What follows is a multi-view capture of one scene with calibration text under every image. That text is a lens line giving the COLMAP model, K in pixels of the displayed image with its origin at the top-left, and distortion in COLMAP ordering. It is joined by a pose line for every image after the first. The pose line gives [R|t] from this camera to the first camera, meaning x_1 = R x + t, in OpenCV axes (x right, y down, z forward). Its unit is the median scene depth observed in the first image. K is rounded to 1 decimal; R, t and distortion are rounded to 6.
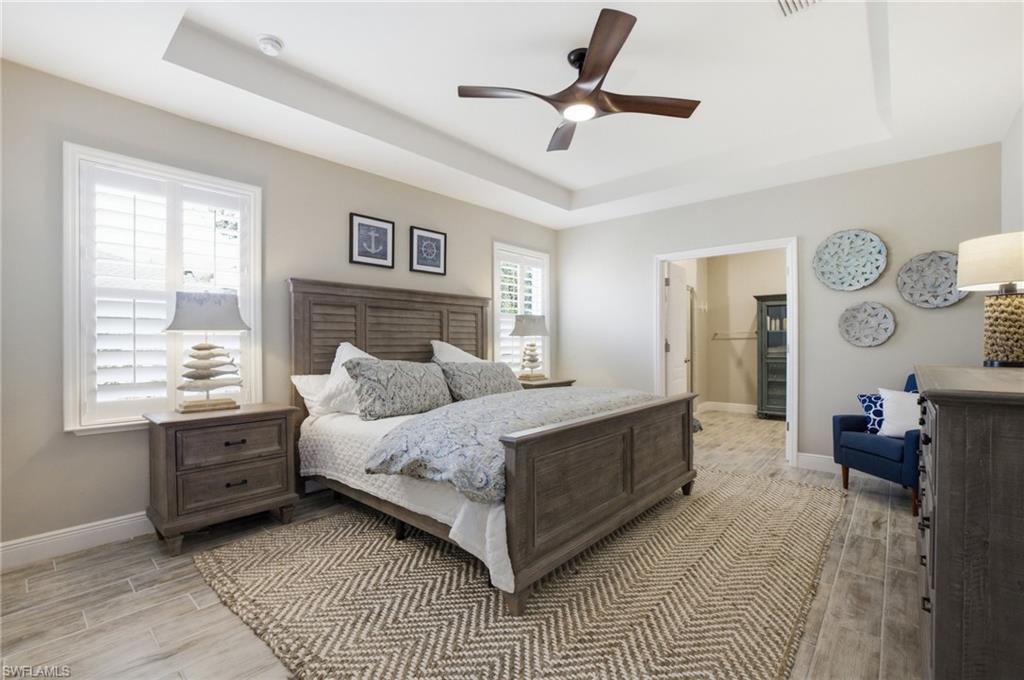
lens RADIAL K [[444.6, 0, 514.2], [0, 444.6, 343.5], [0, 0, 1]] dist [-0.042995, 0.013193]
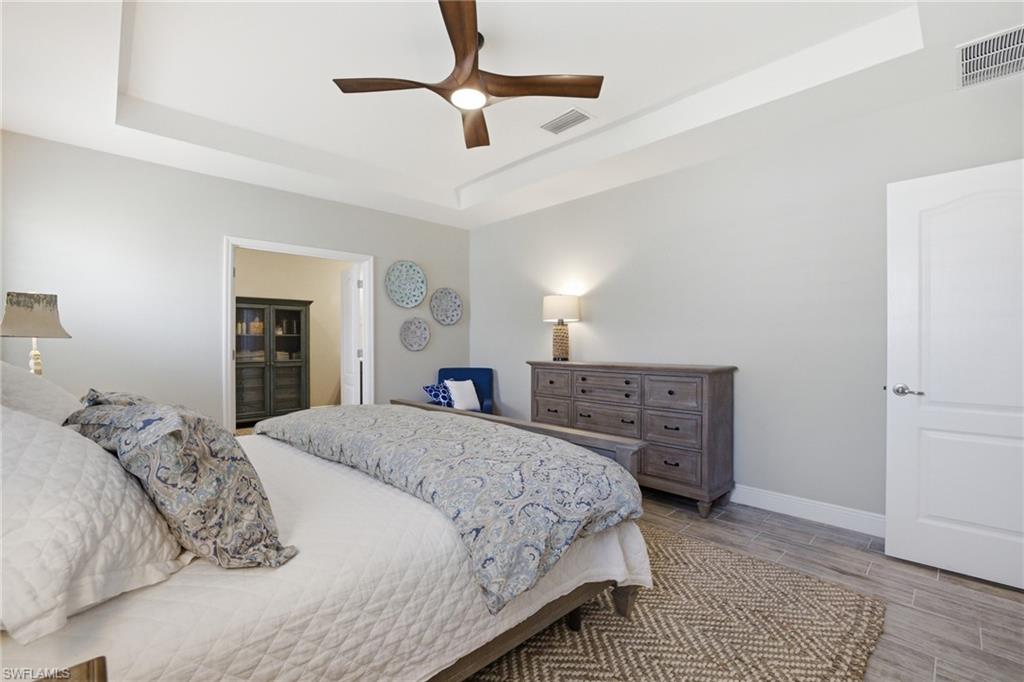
lens RADIAL K [[444.6, 0, 514.2], [0, 444.6, 344.5], [0, 0, 1]] dist [-0.042995, 0.013193]
pose [[0.089011, 0.000718, 0.996030, -0.517436], [0.002001, 0.999998, -0.000900, -0.010966], [-0.996029, 0.002073, 0.089010, 0.575446]]
